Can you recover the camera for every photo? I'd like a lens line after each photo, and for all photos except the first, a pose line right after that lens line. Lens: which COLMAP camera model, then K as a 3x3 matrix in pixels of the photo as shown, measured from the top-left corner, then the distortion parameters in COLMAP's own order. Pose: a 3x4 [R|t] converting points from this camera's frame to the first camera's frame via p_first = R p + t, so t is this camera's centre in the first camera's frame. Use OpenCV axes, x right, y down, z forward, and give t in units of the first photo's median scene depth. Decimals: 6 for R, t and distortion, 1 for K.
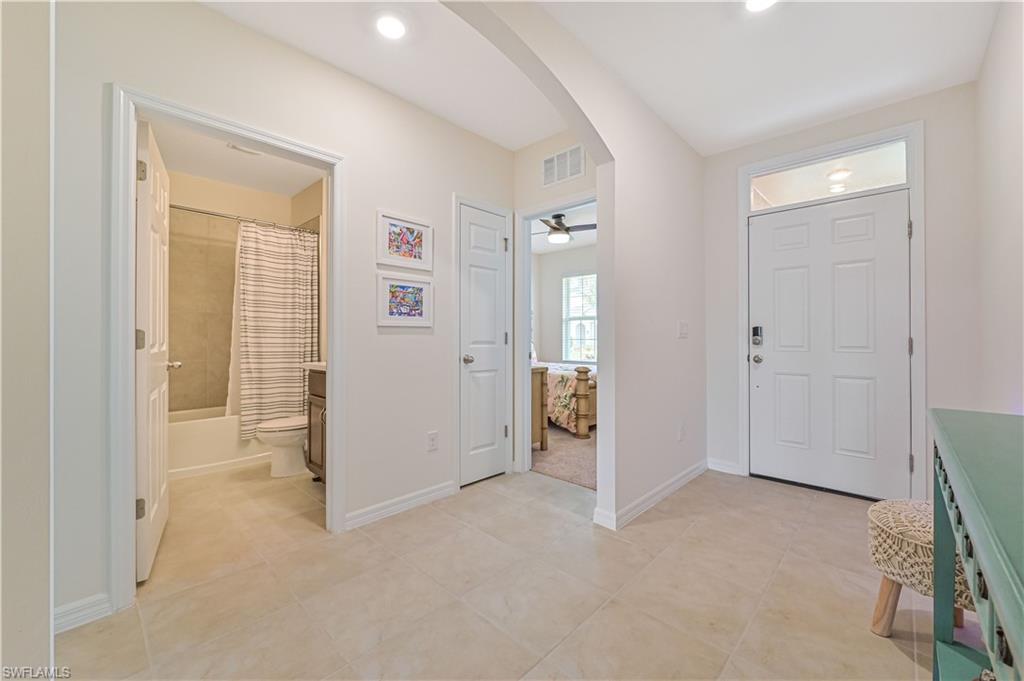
lens RADIAL K [[404.1, 0, 513.9], [0, 404.1, 338.3], [0, 0, 1]] dist [-0.000473, -0.000507]
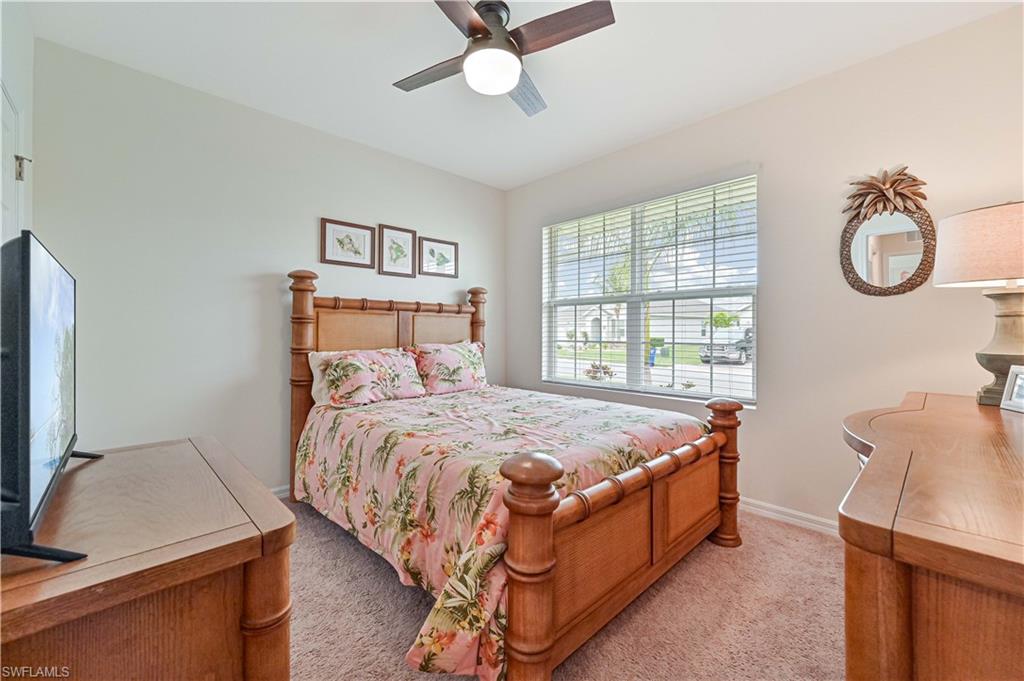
lens RADIAL K [[404.1, 0, 513.9], [0, 404.1, 338.3], [0, 0, 1]] dist [-0.000473, -0.000507]
pose [[0.999029, 0.004935, -0.043785, 0.112907], [-0.004532, 0.999946, 0.009301, -0.006514], [0.043829, -0.009094, 0.998998, 0.490150]]
